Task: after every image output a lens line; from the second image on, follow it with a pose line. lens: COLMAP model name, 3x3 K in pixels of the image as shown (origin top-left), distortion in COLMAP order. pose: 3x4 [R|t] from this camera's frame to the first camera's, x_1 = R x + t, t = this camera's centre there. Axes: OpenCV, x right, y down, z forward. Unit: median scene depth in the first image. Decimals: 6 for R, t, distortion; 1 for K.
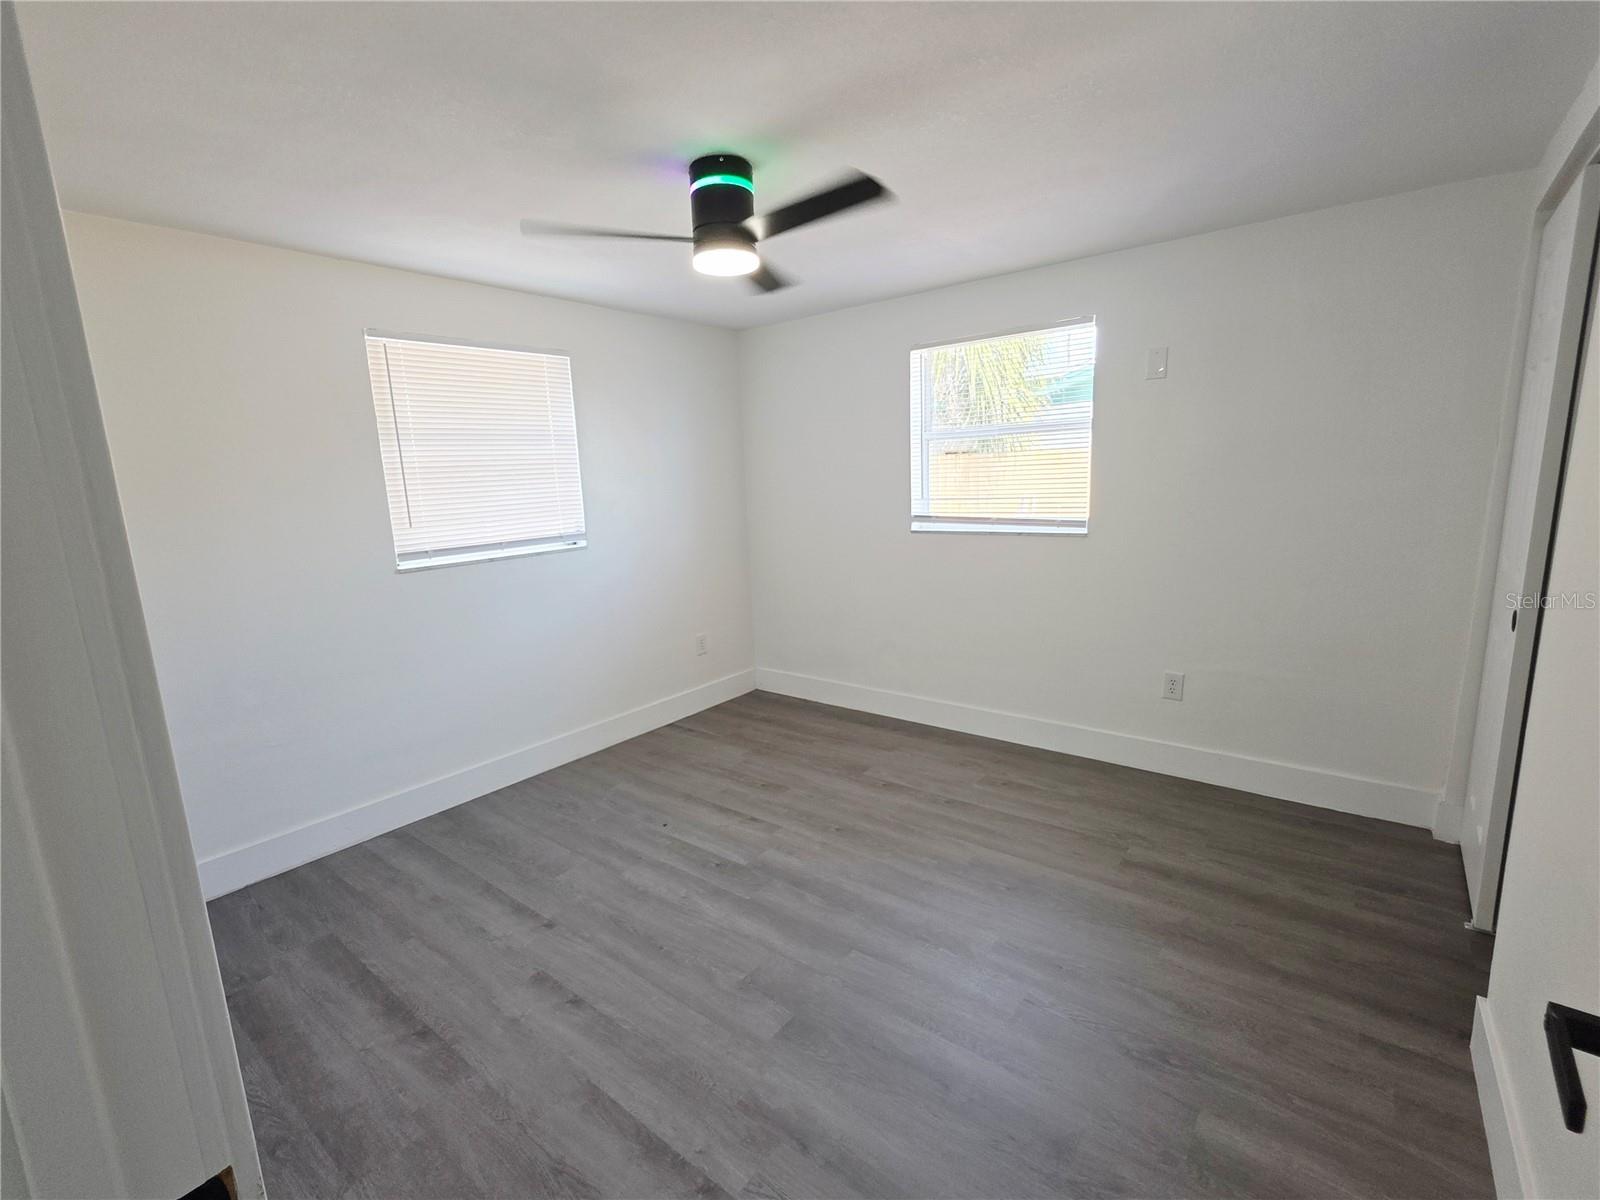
lens RADIAL K [[711.1, 0, 800.2], [0, 711.1, 607.0], [0, 0, 1]] dist [0.001107, 0.000398]
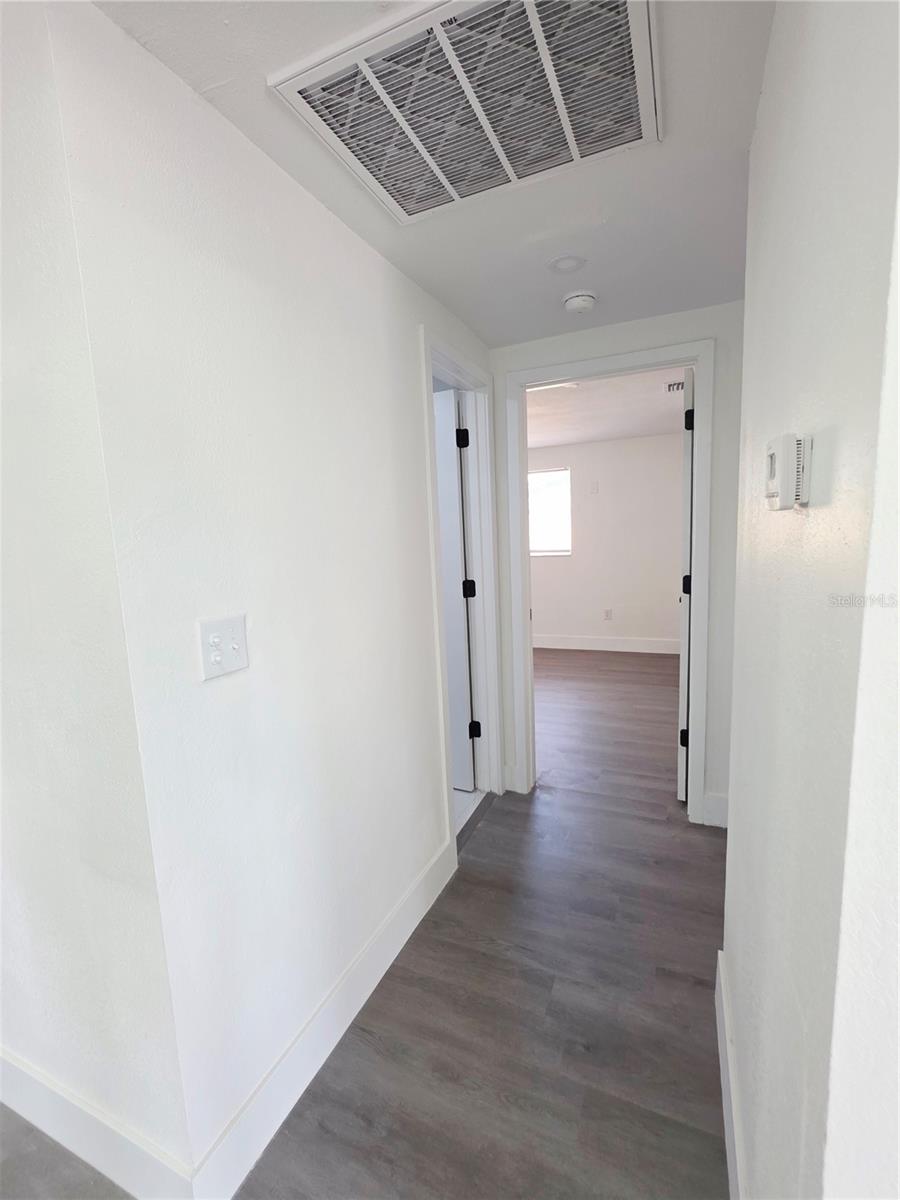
lens RADIAL K [[533.3, 0, 447.9], [0, 533.3, 603.9], [0, 0, 1]] dist [0.001107, 0.000398]
pose [[0.967081, -0.034848, 0.252071, -0.581834], [0.051296, 0.996941, -0.058975, 0.186627], [-0.249245, 0.069964, 0.965910, -0.800405]]
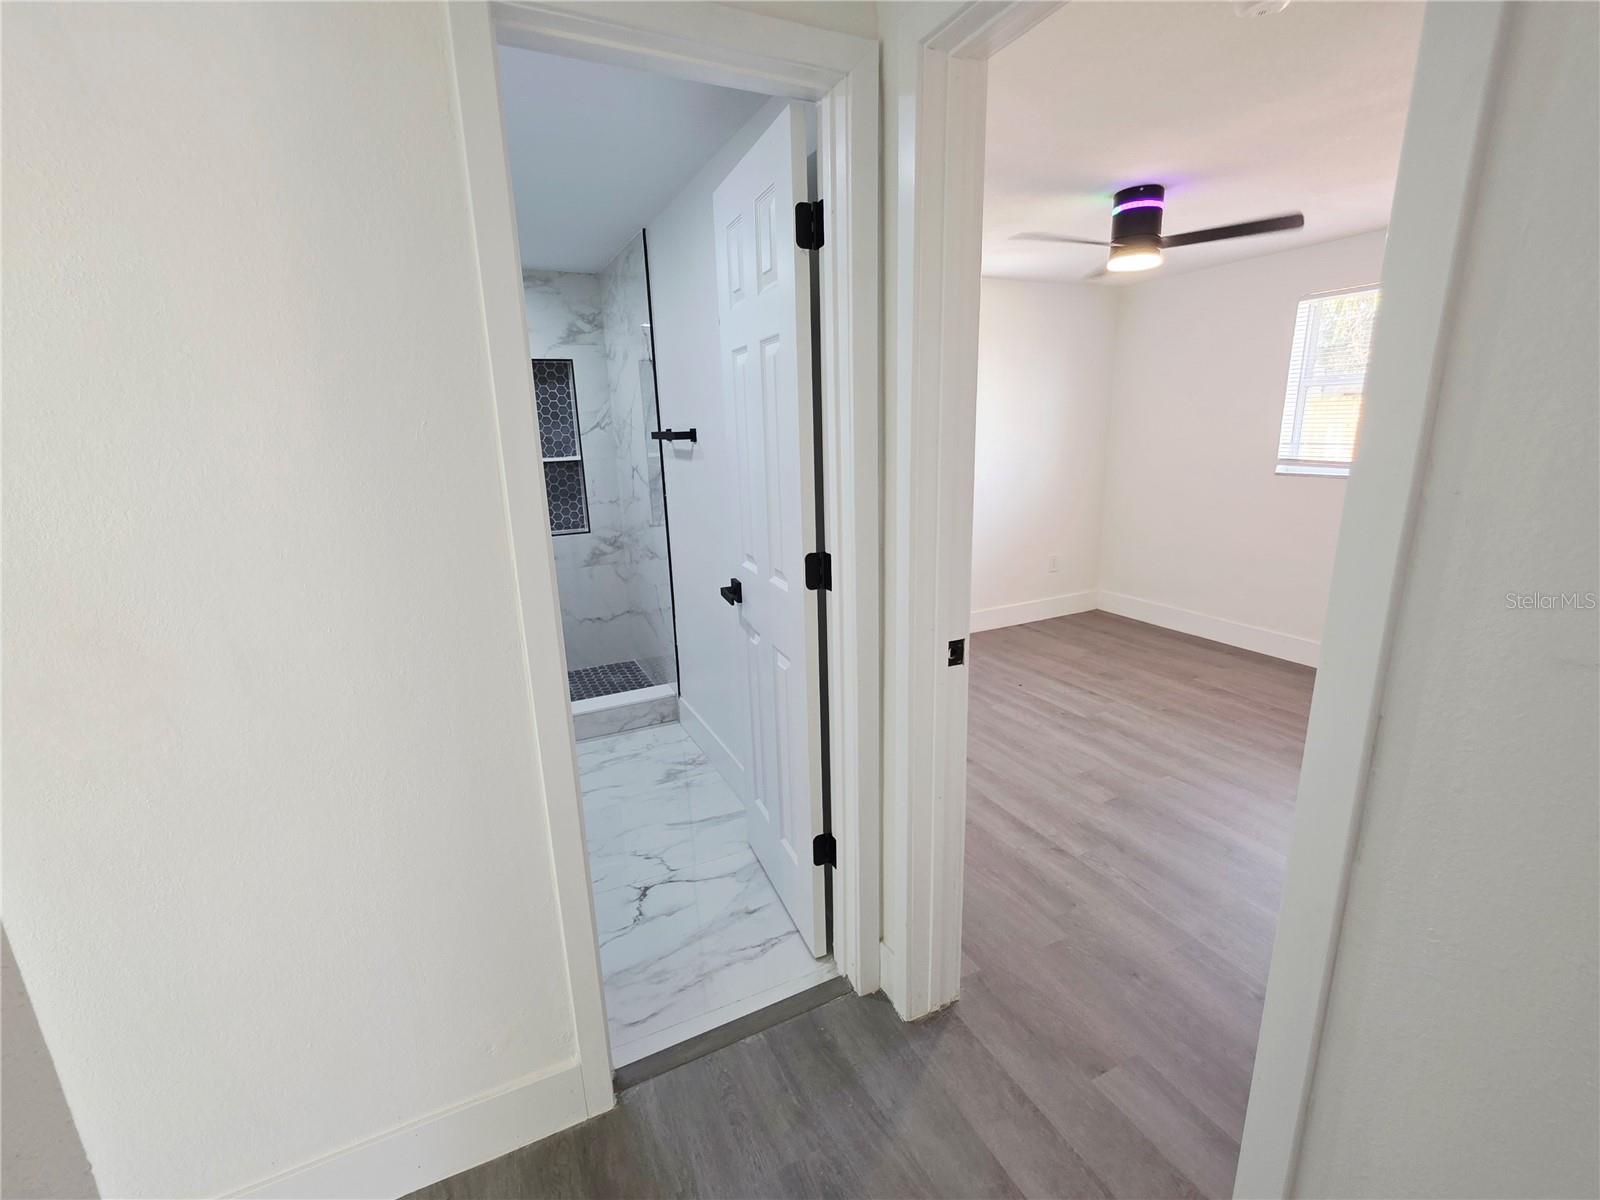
lens RADIAL K [[711.1, 0, 800.2], [0, 711.1, 607.0], [0, 0, 1]] dist [0.001107, 0.000398]
pose [[0.900472, 0.120643, -0.417847, -0.023637], [-0.086409, 0.991230, 0.099978, 0.066963], [0.426244, -0.053922, 0.903000, -0.399718]]
